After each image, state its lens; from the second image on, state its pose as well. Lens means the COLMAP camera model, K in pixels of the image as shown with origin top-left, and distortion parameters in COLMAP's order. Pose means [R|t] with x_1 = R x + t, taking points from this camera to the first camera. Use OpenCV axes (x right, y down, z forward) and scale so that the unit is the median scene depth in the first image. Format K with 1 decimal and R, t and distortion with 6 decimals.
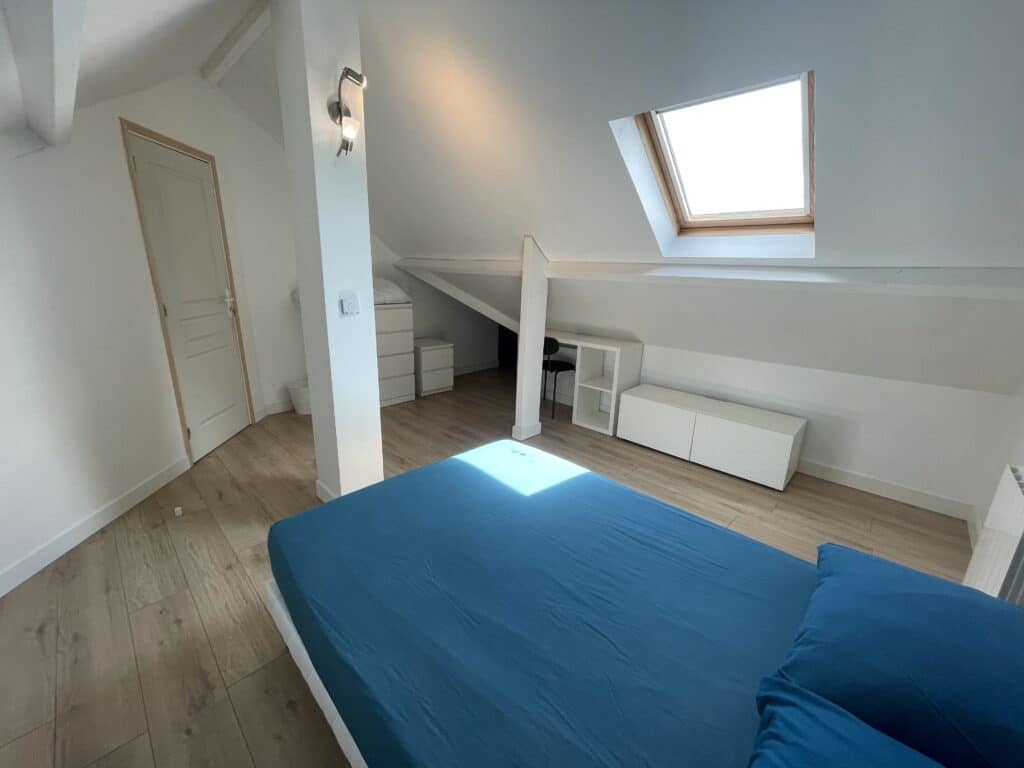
lens RADIAL K [[411.3, 0, 514.1], [0, 411.3, 381.4], [0, 0, 1]] dist [-0.005315, 0.000155]
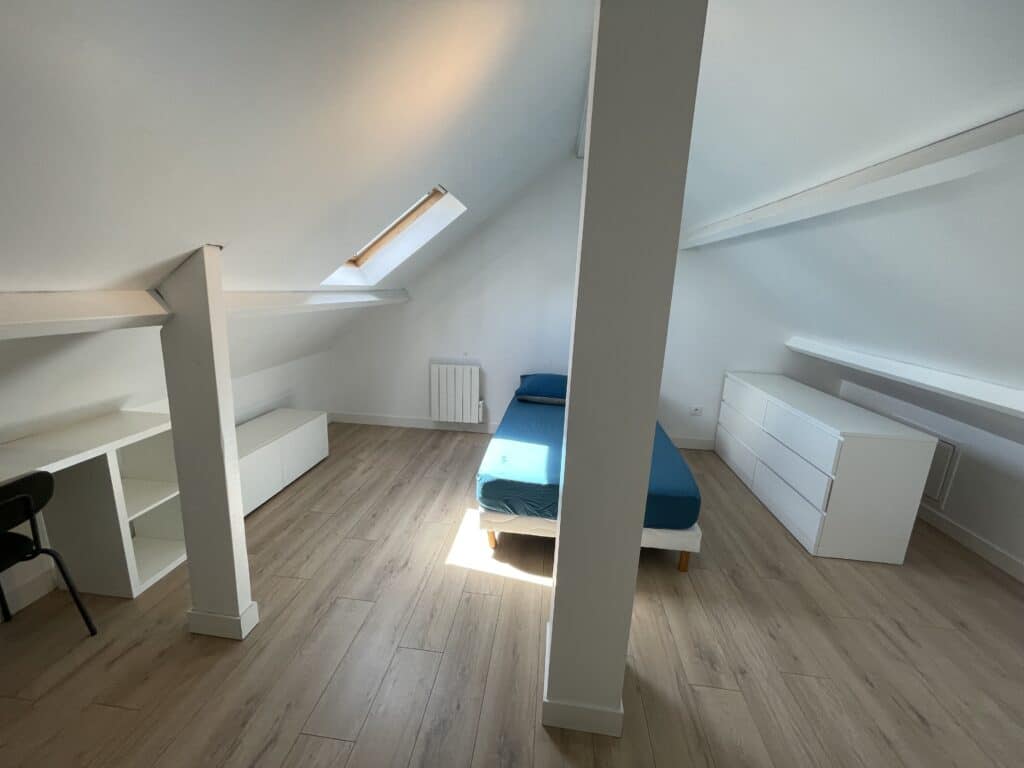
lens RADIAL K [[411.3, 0, 510.8], [0, 411.3, 382.1], [0, 0, 1]] dist [-0.005315, 0.000155]
pose [[-0.607428, -0.228926, 0.760673, -0.729471], [0.153255, 0.905814, 0.394987, -0.422510], [-0.779451, 0.356503, -0.515132, 1.287283]]
